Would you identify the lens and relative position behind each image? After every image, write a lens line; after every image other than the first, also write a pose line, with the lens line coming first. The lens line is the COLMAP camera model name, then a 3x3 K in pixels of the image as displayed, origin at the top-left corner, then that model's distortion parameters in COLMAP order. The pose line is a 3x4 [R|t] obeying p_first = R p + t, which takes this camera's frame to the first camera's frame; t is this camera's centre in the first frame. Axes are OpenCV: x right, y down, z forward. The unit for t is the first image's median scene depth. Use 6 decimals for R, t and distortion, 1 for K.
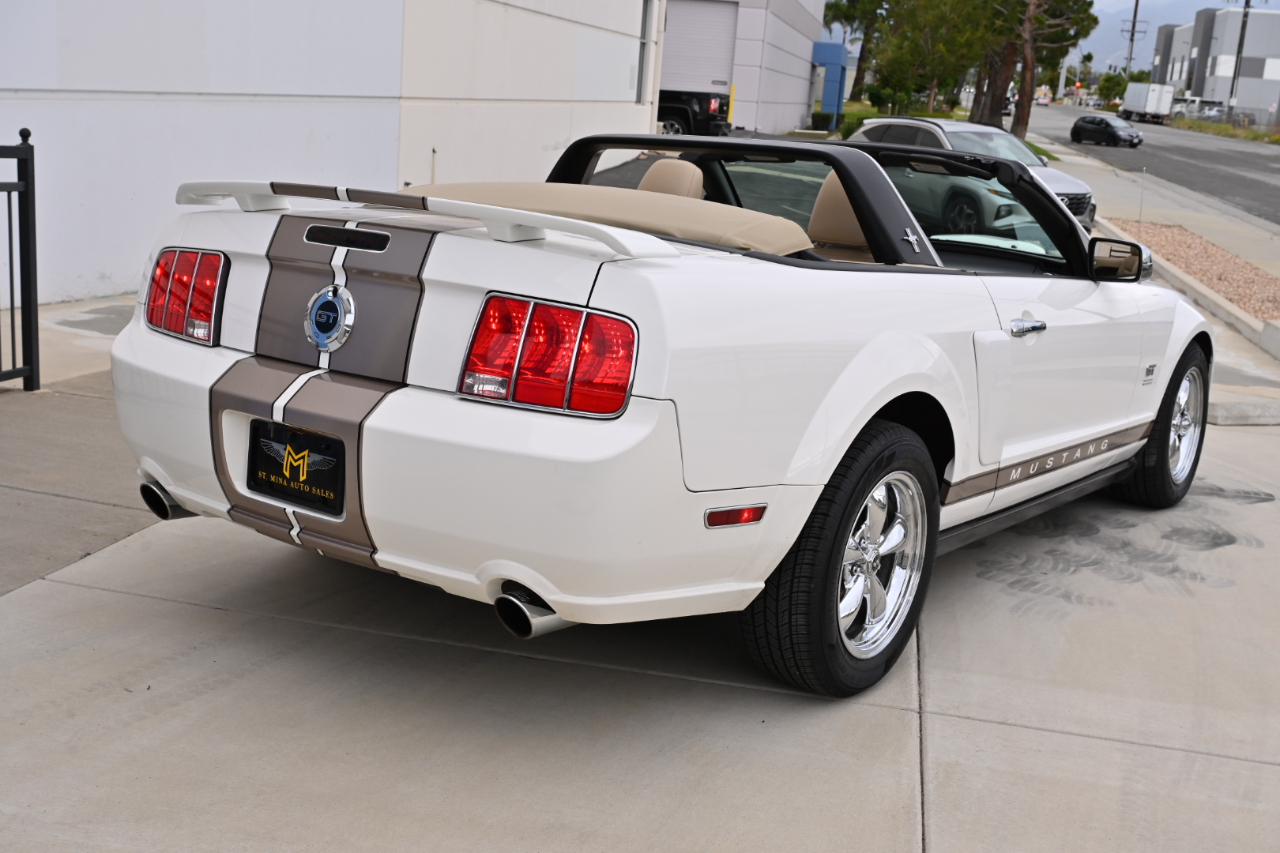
lens RADIAL K [[1407.2, 0, 640.0], [0, 1407.2, 426.5], [0, 0, 1]] dist [0.000180, -0.031912]
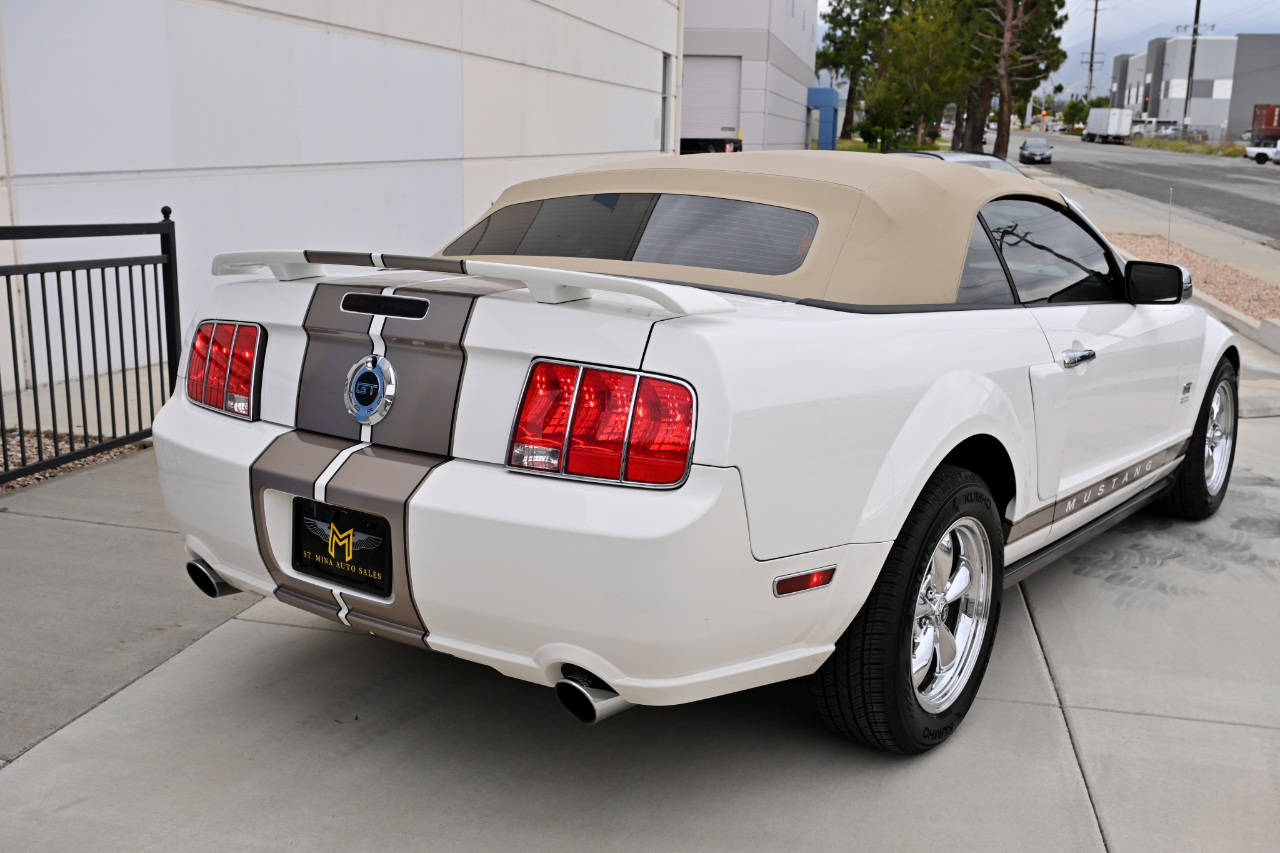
lens RADIAL K [[1240.5, 0, 640.0], [0, 1240.5, 426.5], [0, 0, 1]] dist [0.026886, 0.024360]
pose [[0.998790, -0.042917, -0.024025, -0.016848], [0.042744, 0.999057, -0.007666, -0.035854], [0.024331, 0.006630, 0.999682, 0.151568]]
